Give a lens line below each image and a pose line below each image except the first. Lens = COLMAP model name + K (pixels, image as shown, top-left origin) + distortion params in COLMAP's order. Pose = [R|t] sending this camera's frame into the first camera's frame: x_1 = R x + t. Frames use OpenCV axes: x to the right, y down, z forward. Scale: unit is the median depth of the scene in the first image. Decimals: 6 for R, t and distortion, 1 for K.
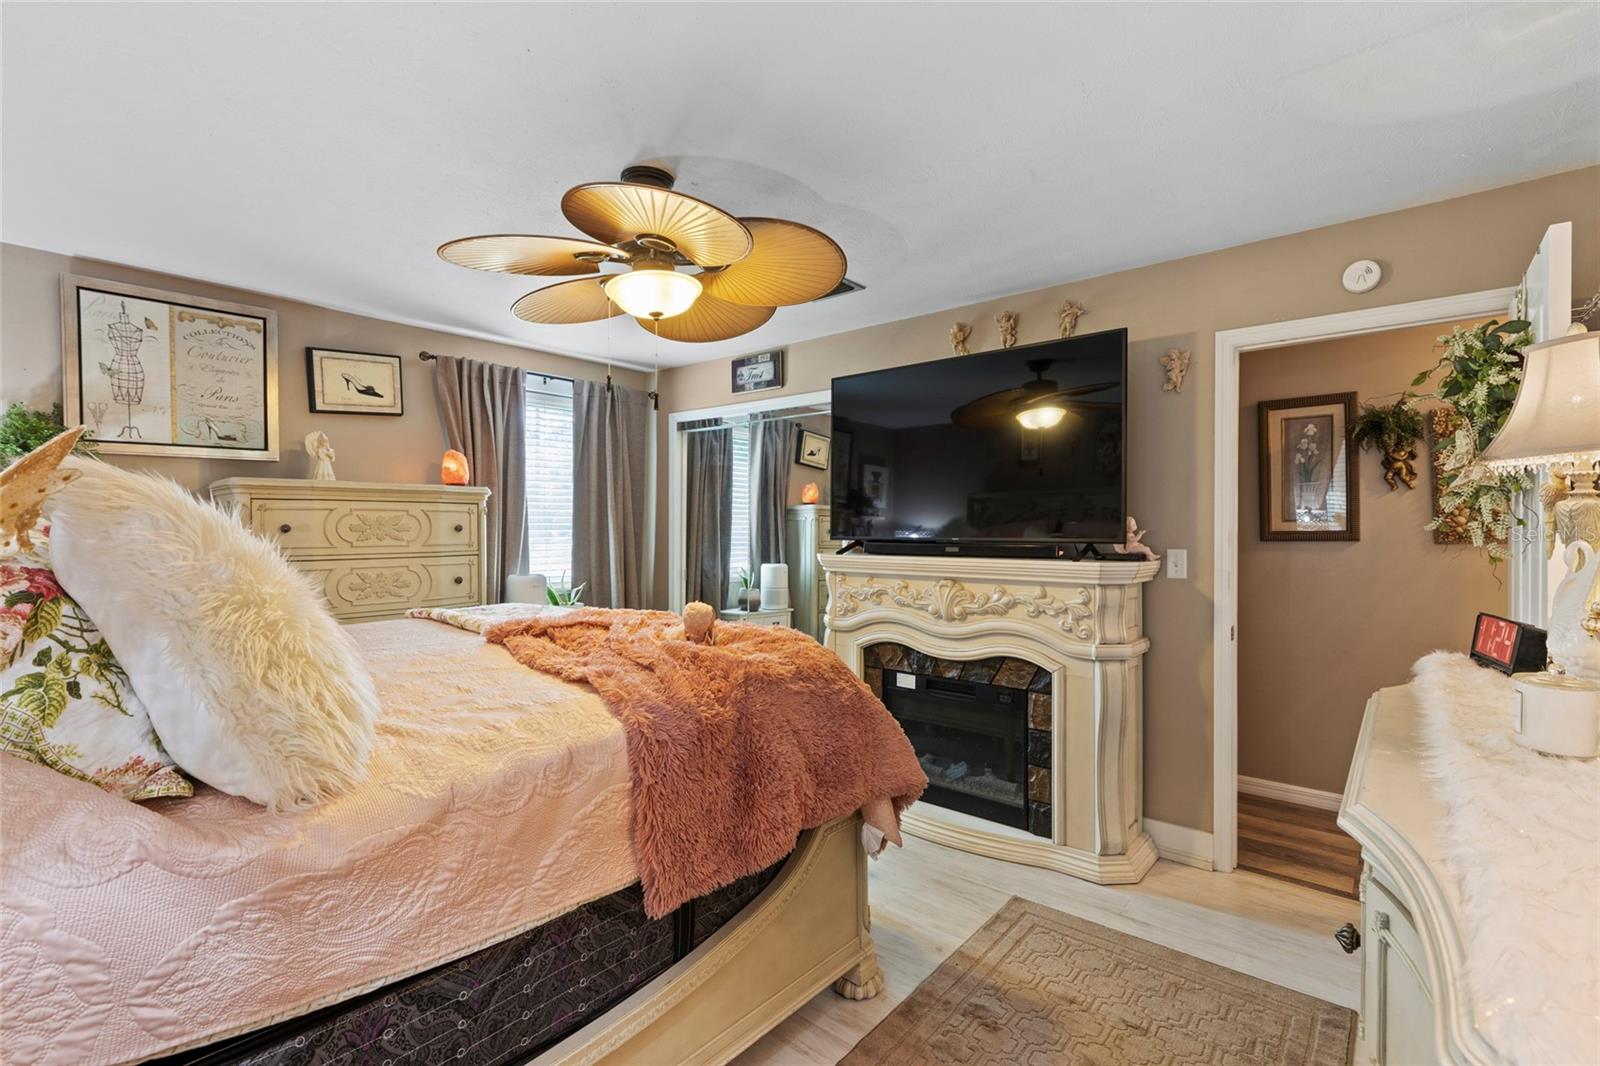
lens RADIAL K [[718.8, 0, 811.8], [0, 718.8, 534.9], [0, 0, 1]] dist [0.004287, -0.000291]
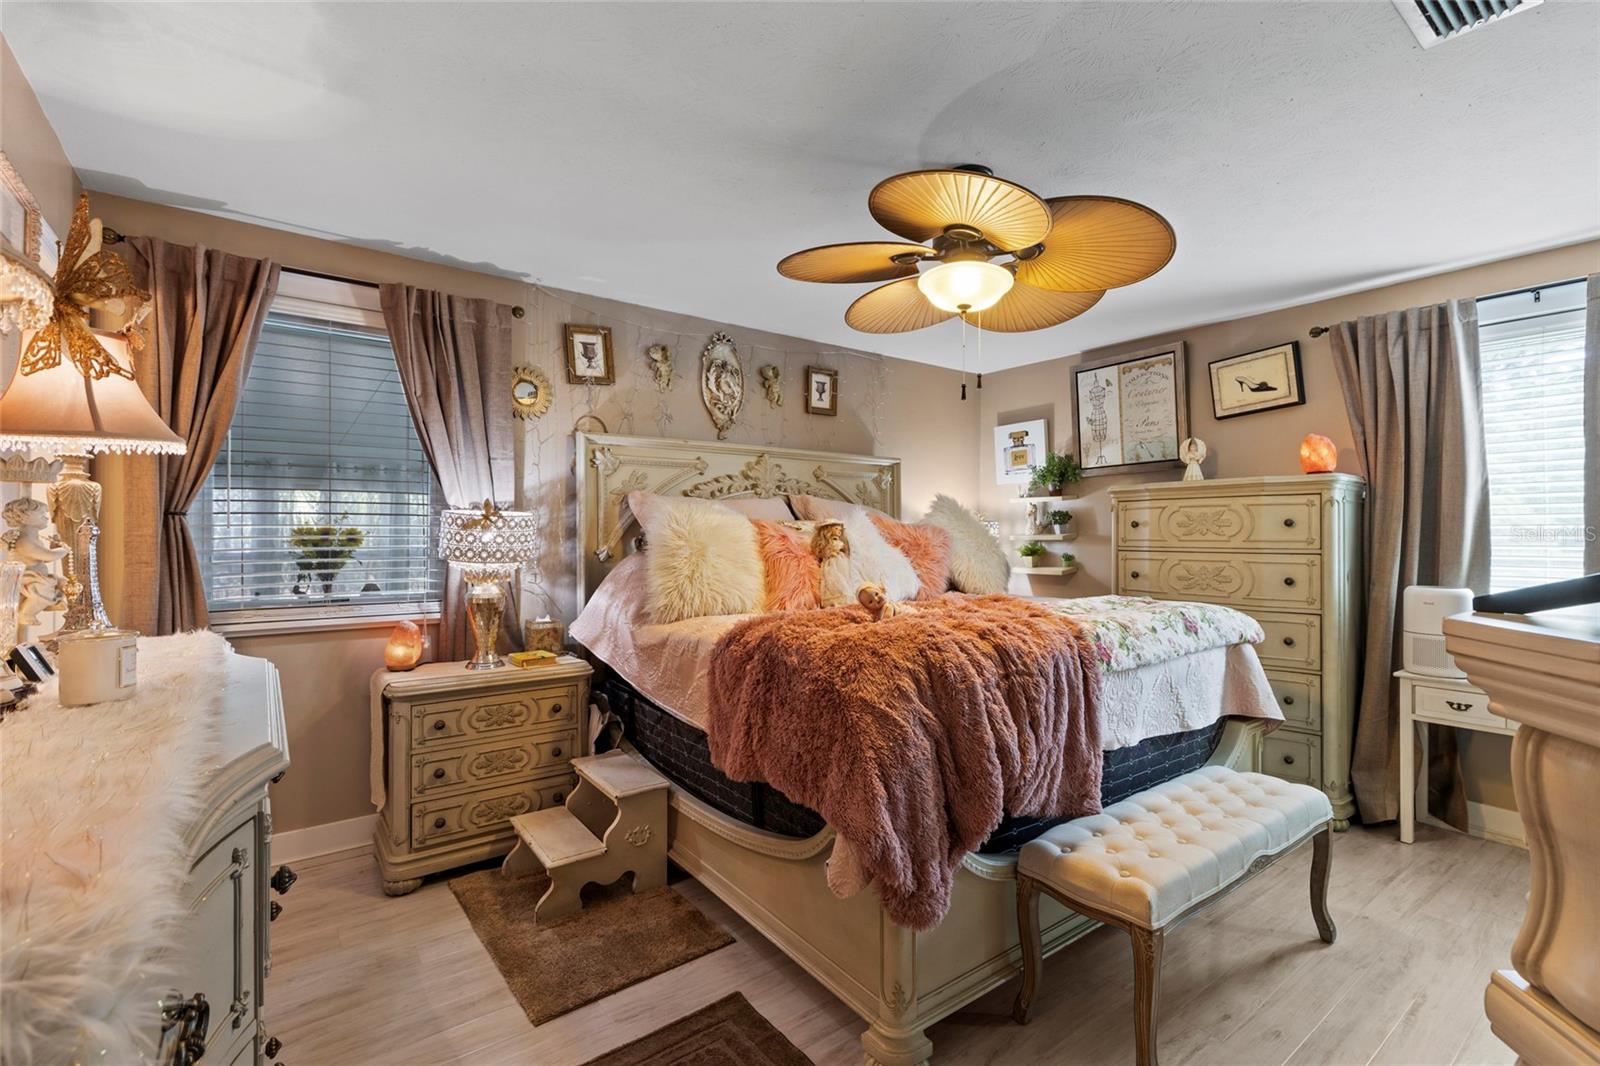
lens RADIAL K [[718.8, 0, 809.4], [0, 718.8, 532.6], [0, 0, 1]] dist [0.004287, -0.000291]
pose [[-0.222700, -0.001116, -0.974886, 0.529751], [-0.013421, 0.999908, 0.001921, 0.009221], [0.974795, 0.013512, -0.222695, 0.648795]]
